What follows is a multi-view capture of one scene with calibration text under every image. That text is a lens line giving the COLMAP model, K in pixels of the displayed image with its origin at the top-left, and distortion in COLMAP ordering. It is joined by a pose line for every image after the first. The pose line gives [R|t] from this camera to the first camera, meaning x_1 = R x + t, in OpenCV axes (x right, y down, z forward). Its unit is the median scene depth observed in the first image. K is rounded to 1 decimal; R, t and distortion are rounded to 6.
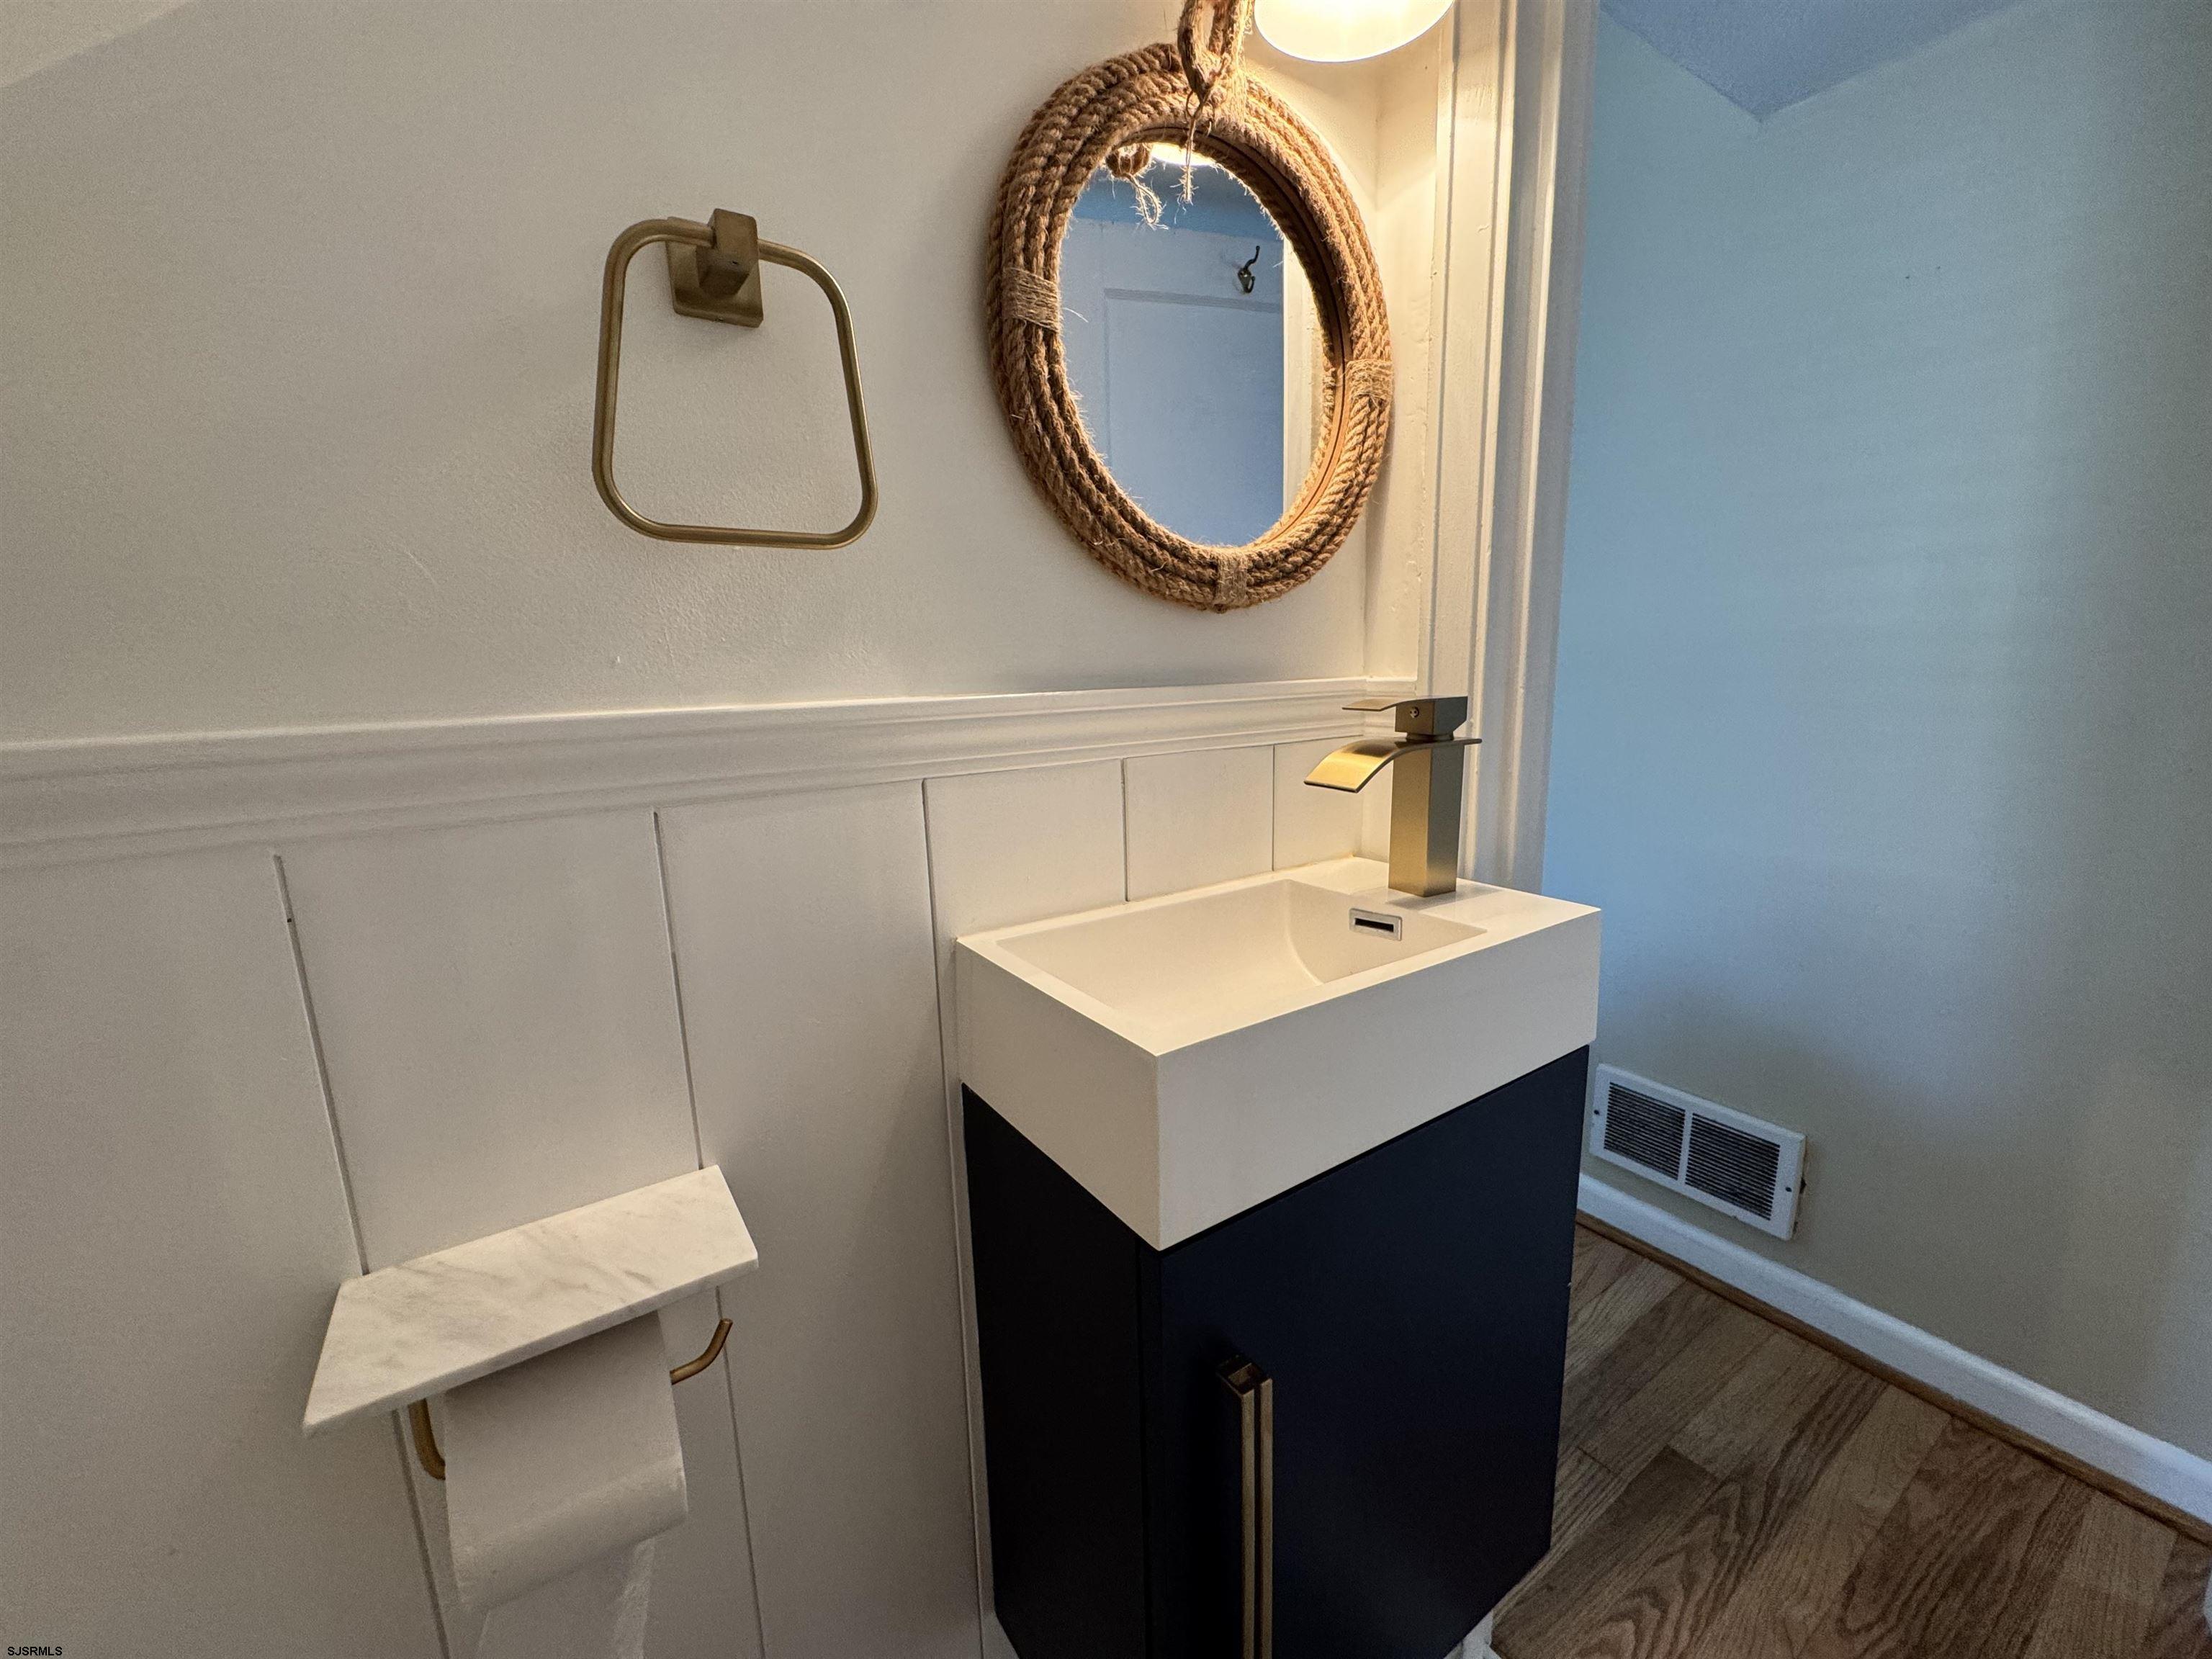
lens RADIAL K [[878.6, 0, 1106.0], [0, 878.6, 829.5], [0, 0, 1]] dist [0.011075, 0.000013]
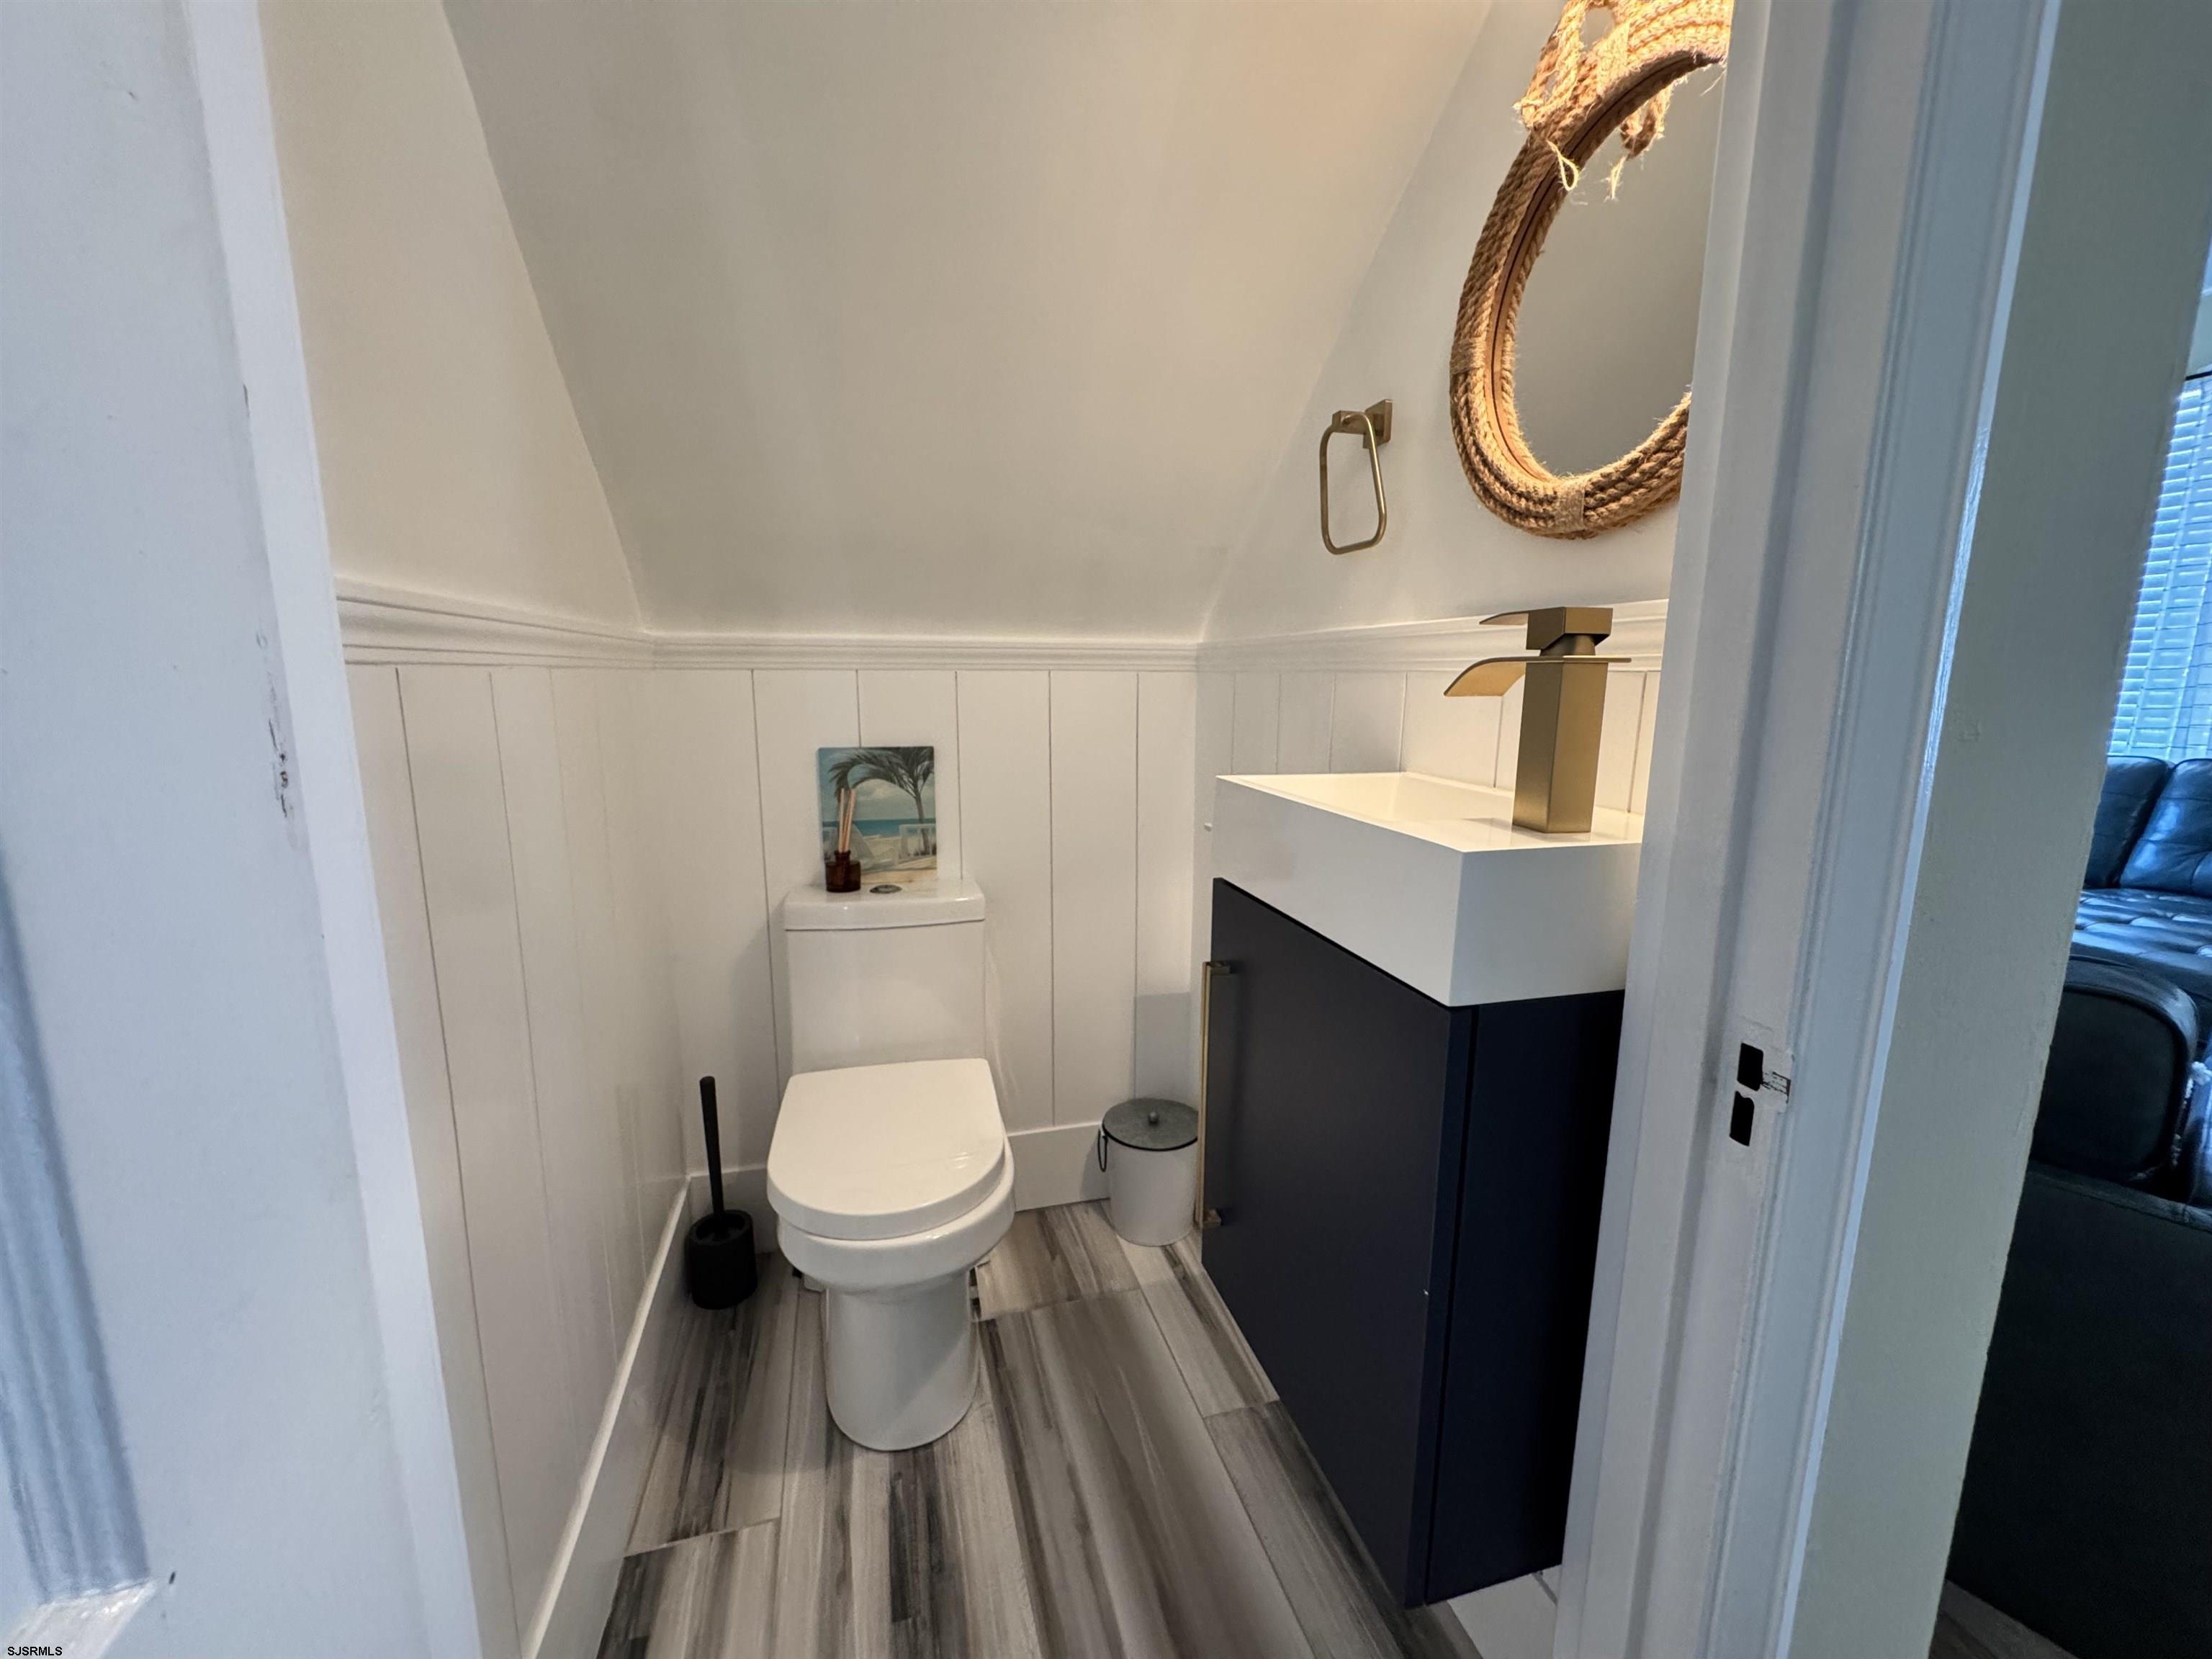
lens RADIAL K [[891.8, 0, 1106.0], [0, 891.8, 829.5], [0, 0, 1]] dist [-0.021850, 0.000111]
pose [[-0.322186, 0.190844, -0.927240, 1.460904], [-0.159278, 0.954578, 0.251815, -0.095507], [0.933181, 0.228820, -0.277154, 0.900596]]
